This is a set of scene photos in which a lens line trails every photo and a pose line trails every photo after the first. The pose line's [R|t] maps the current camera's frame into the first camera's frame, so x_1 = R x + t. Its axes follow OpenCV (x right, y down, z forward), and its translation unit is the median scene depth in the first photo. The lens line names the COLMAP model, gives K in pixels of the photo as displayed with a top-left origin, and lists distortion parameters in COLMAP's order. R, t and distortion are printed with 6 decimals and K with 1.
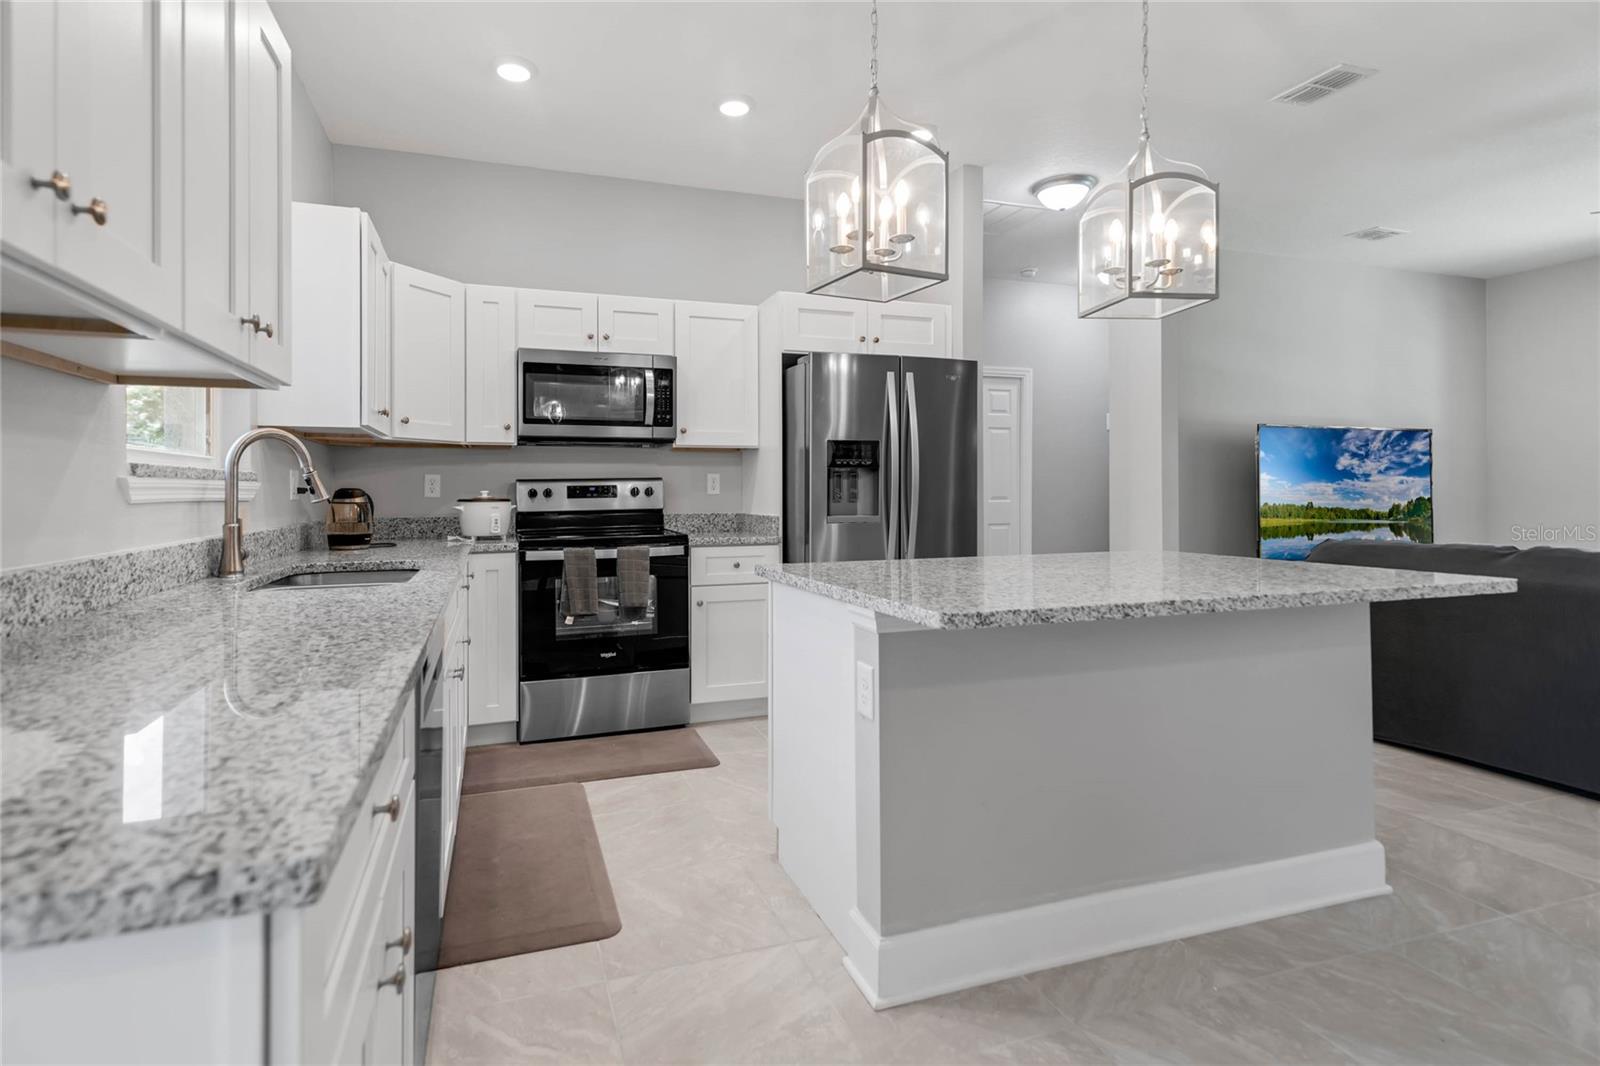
lens RADIAL K [[771.0, 0, 747.5], [0, 771.0, 493.6], [0, 0, 1]] dist [0.005253, 0.004922]
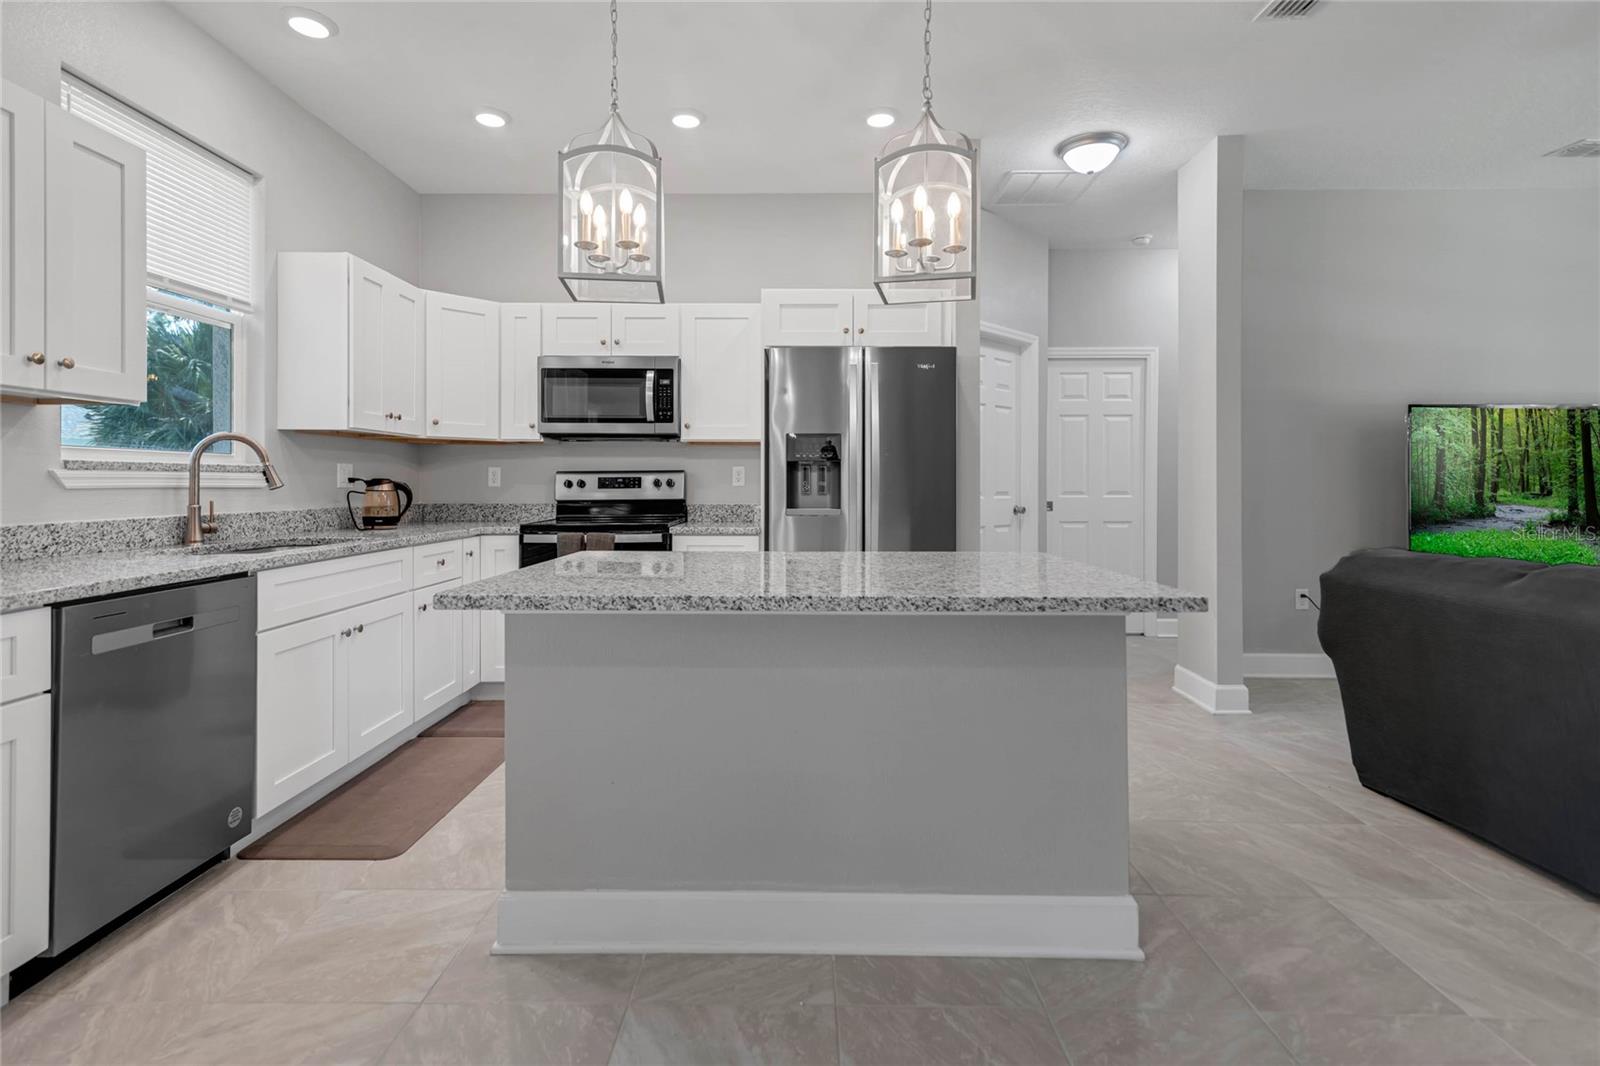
lens RADIAL K [[771.0, 0, 798.5], [0, 771.0, 485.9], [0, 0, 1]] dist [0.005253, 0.004922]
pose [[0.946728, 0.008594, -0.321921, 0.446367], [-0.008090, 0.999963, 0.002903, -0.003613], [0.321934, -0.000144, 0.946762, 0.045186]]
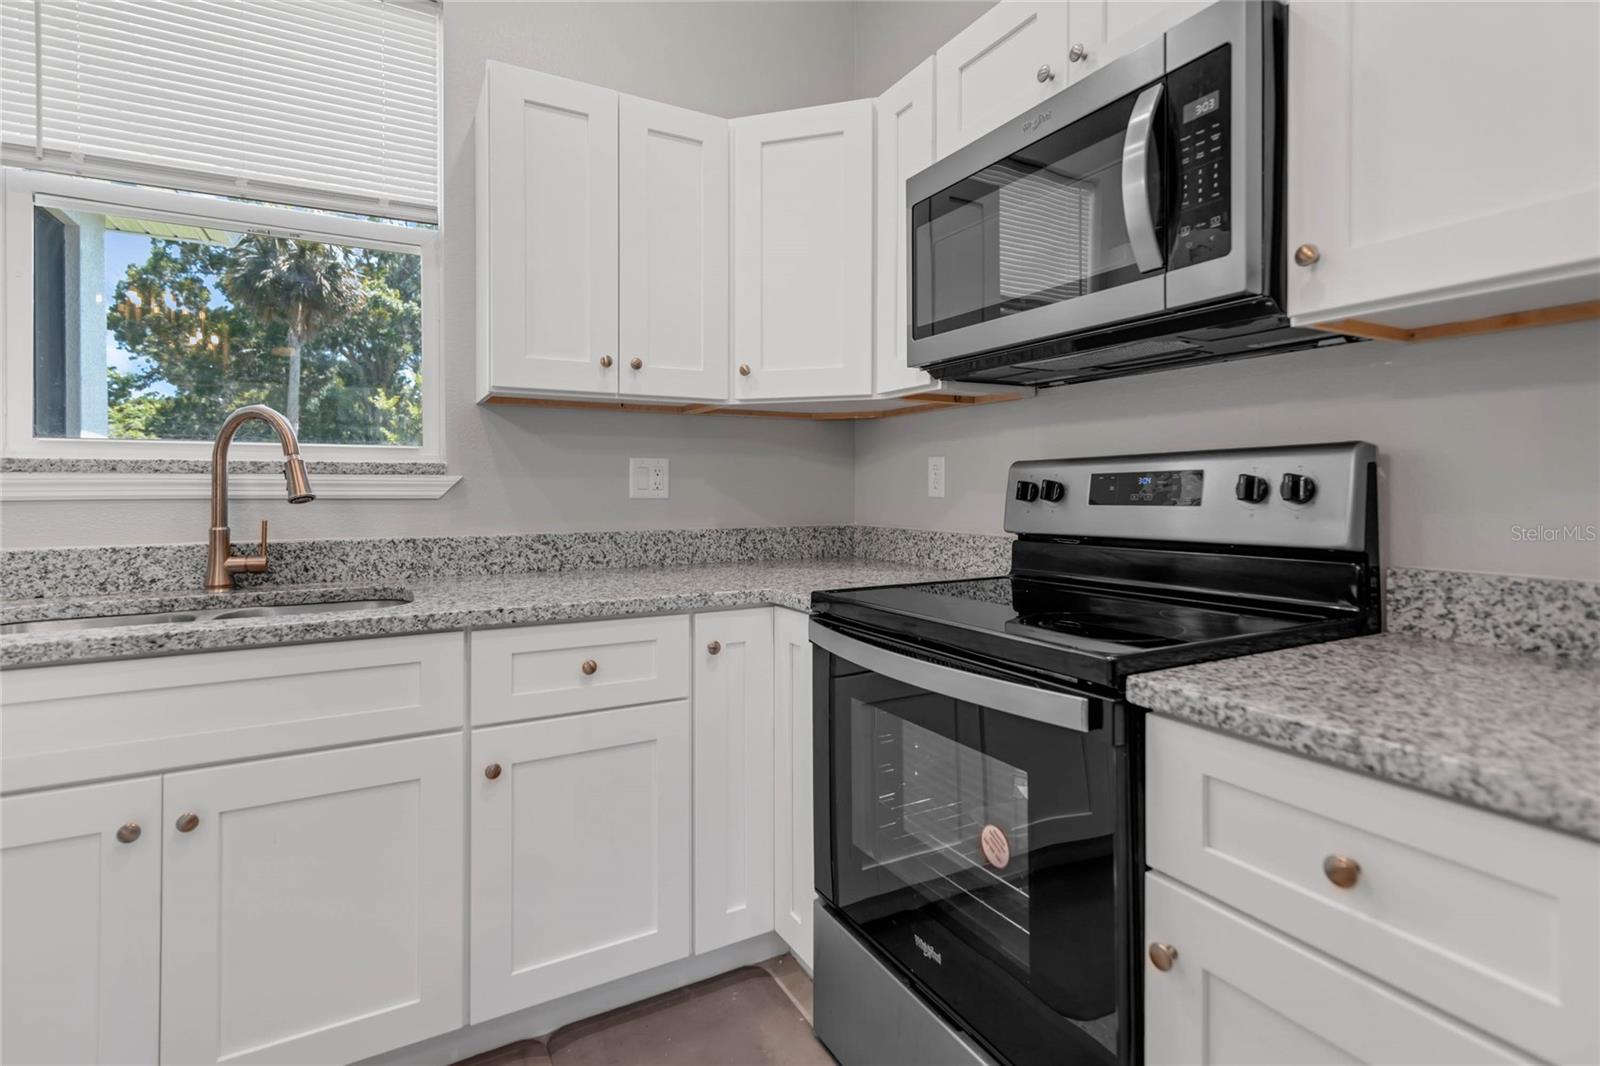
lens RADIAL K [[771.0, 0, 798.1], [0, 771.0, 502.8], [0, 0, 1]] dist [0.005253, 0.004922]
pose [[0.187634, 0.024127, -0.981943, 0.158118], [-0.002309, 0.999706, 0.024122, -0.004800], [0.982236, -0.002259, 0.187634, 0.861624]]
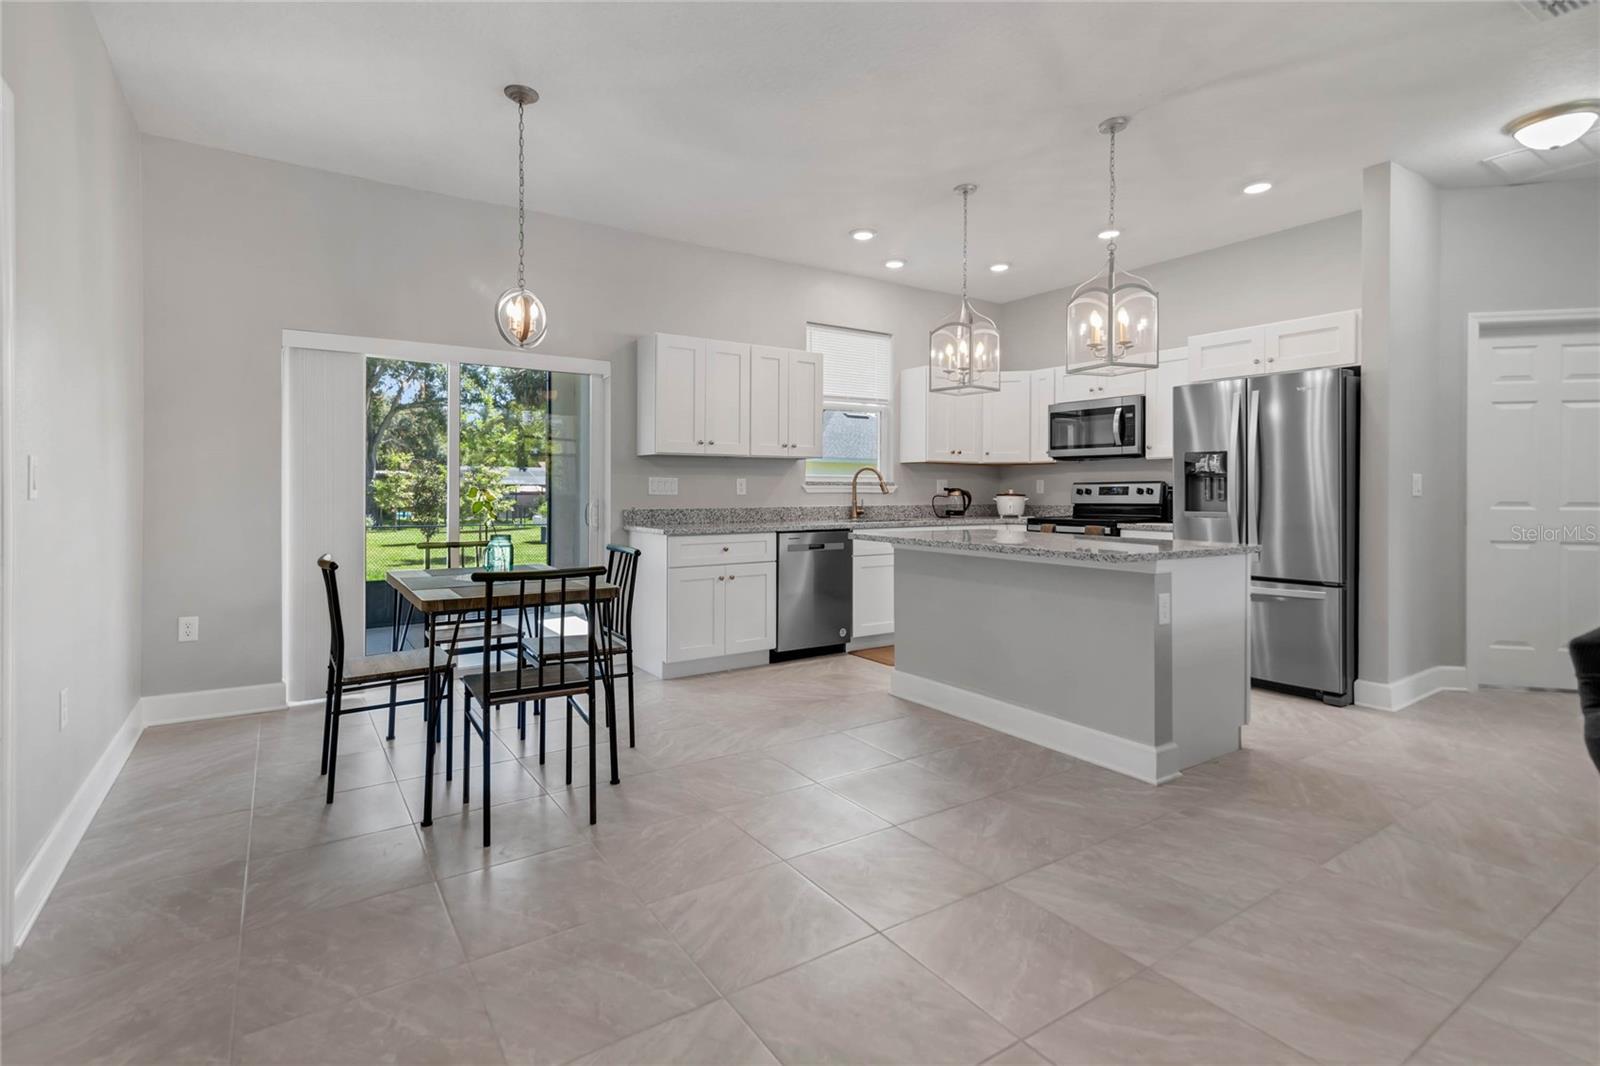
lens RADIAL K [[771.0, 0, 773.2], [0, 771.0, 506.7], [0, 0, 1]] dist [0.005253, 0.004922]
pose [[0.254793, 0.031358, -0.966487, 1.204551], [-0.007143, 0.999508, 0.030546, -0.014404], [0.966969, -0.000879, 0.254892, -0.010698]]
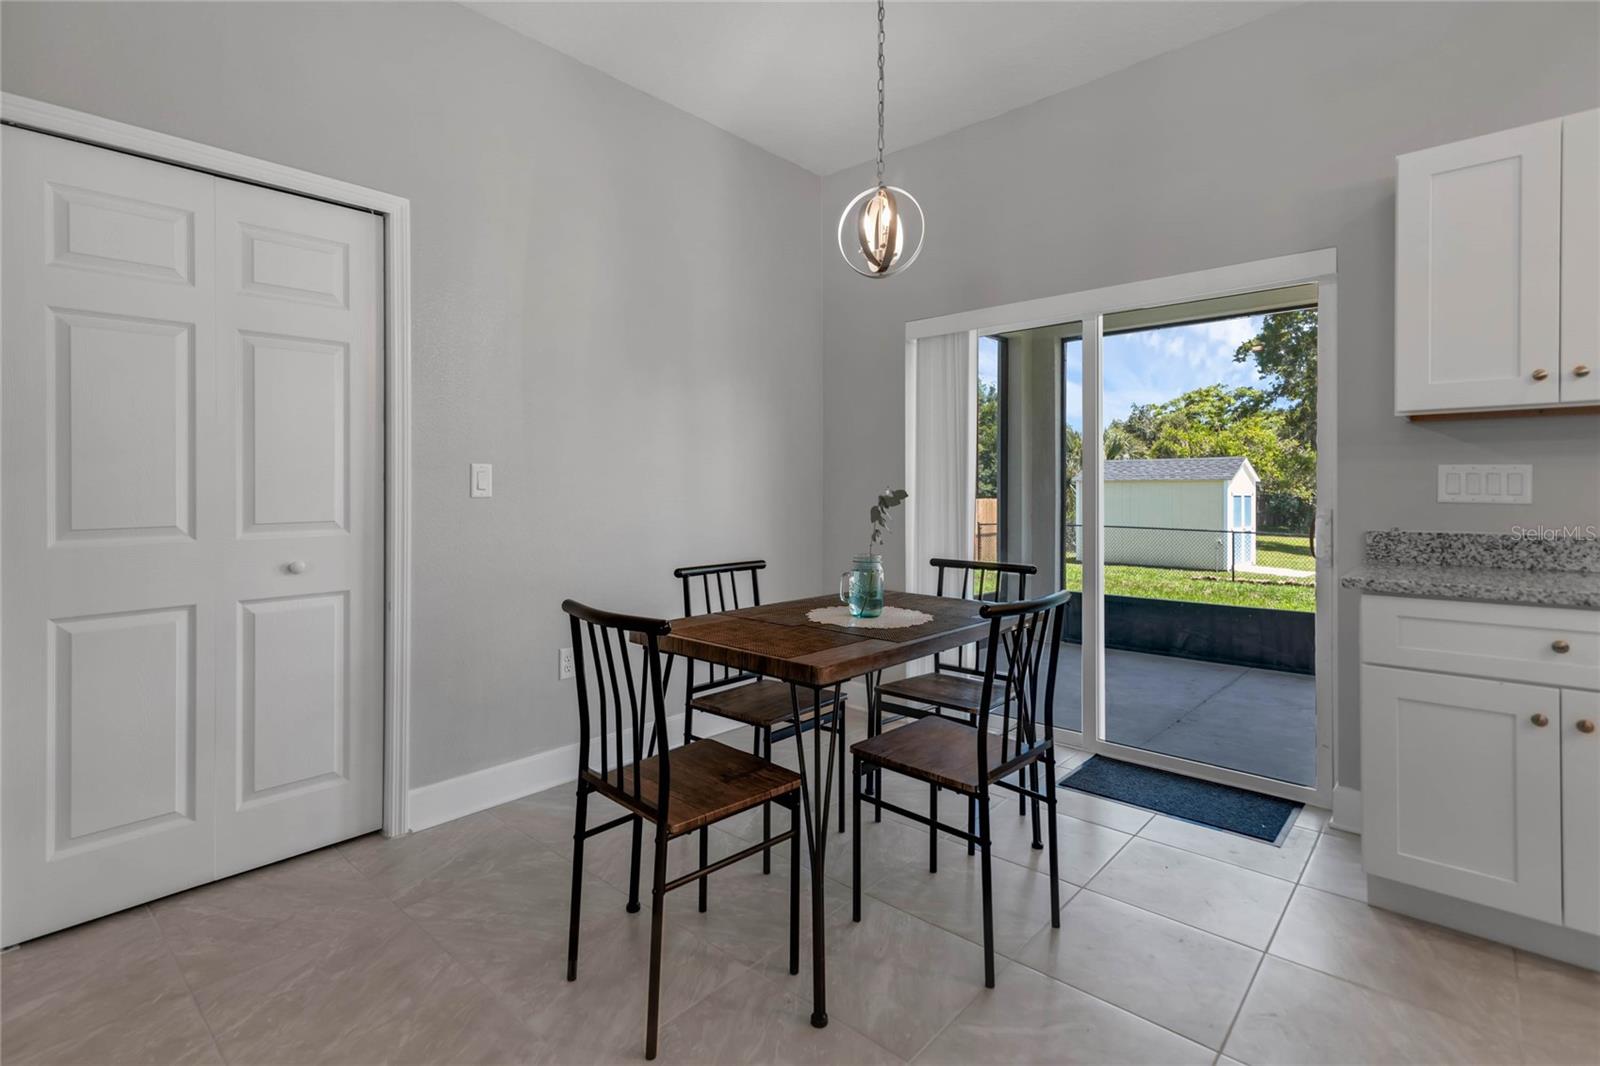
lens RADIAL K [[771.0, 0, 790.8], [0, 771.0, 487.5], [0, 0, 1]] dist [0.005253, 0.004922]
pose [[-0.863126, 0.002407, -0.504983, 0.586885], [0.003391, 0.999994, -0.001029, -0.004804], [0.504977, -0.002601, -0.863129, 0.437198]]
